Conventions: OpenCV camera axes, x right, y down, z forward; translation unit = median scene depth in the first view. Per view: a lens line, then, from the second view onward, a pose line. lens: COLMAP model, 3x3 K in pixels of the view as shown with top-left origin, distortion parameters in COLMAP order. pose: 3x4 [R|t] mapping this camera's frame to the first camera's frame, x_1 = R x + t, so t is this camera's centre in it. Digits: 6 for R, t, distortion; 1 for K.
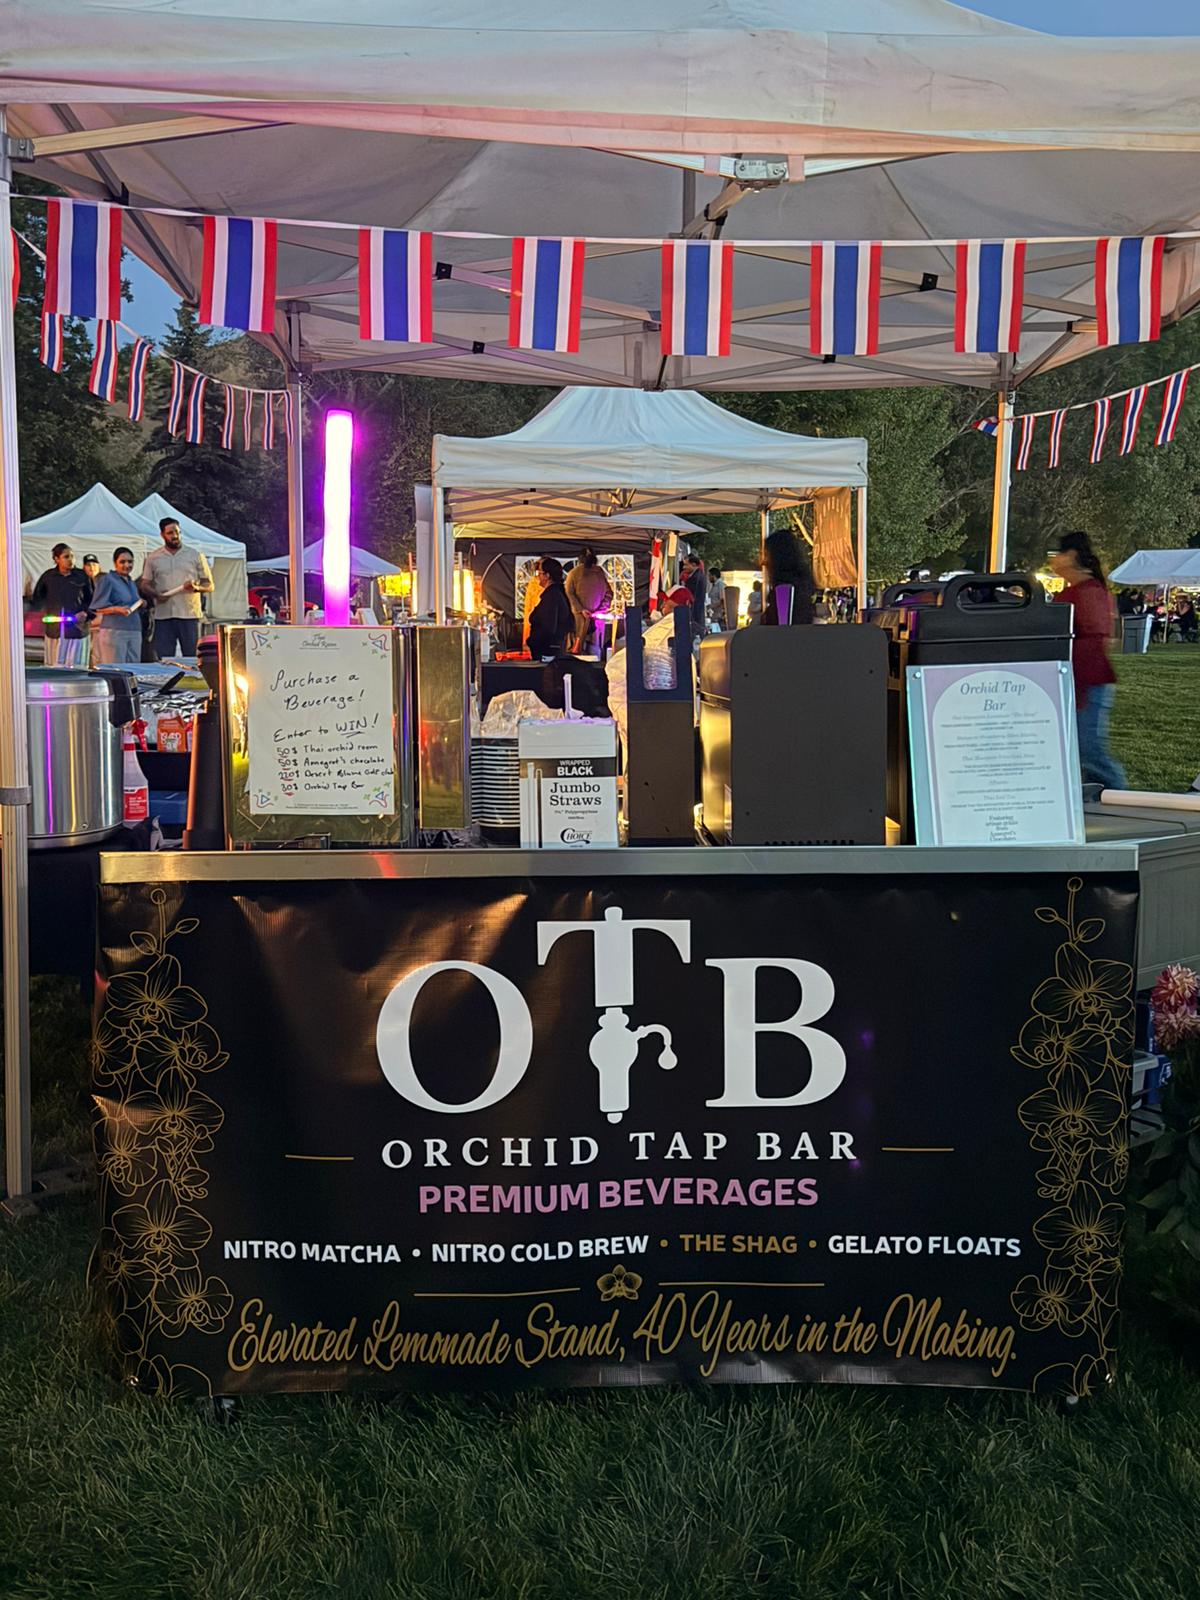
lens RADIAL K [[1306.1, 0, 592.9], [0, 1306.1, 759.1], [0, 0, 1]] dist [0.193406, -0.366117]
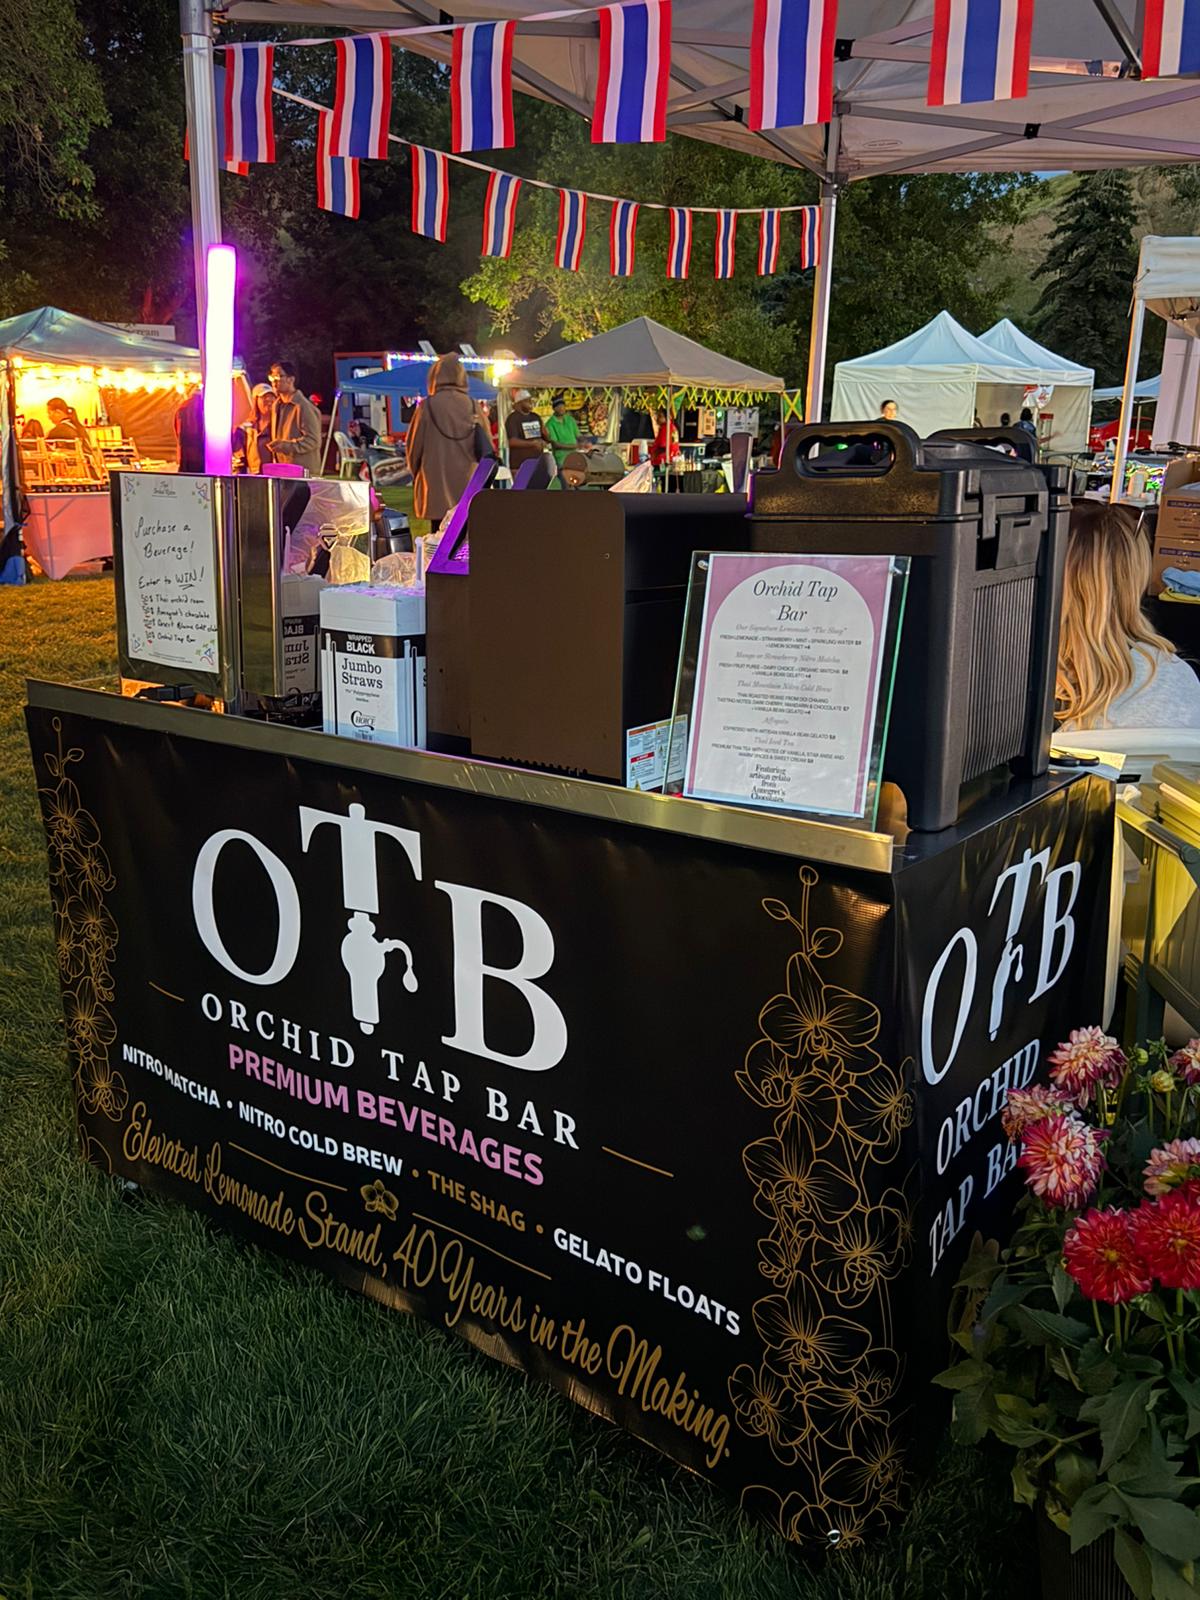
lens RADIAL K [[1306.1, 0, 592.9], [0, 1306.1, 759.1], [0, 0, 1]] dist [0.193406, -0.366117]
pose [[0.817298, 0.145561, -0.557526, 0.626294], [-0.076806, 0.986453, 0.144955, -0.058149], [0.571073, -0.075650, 0.817406, 0.351346]]
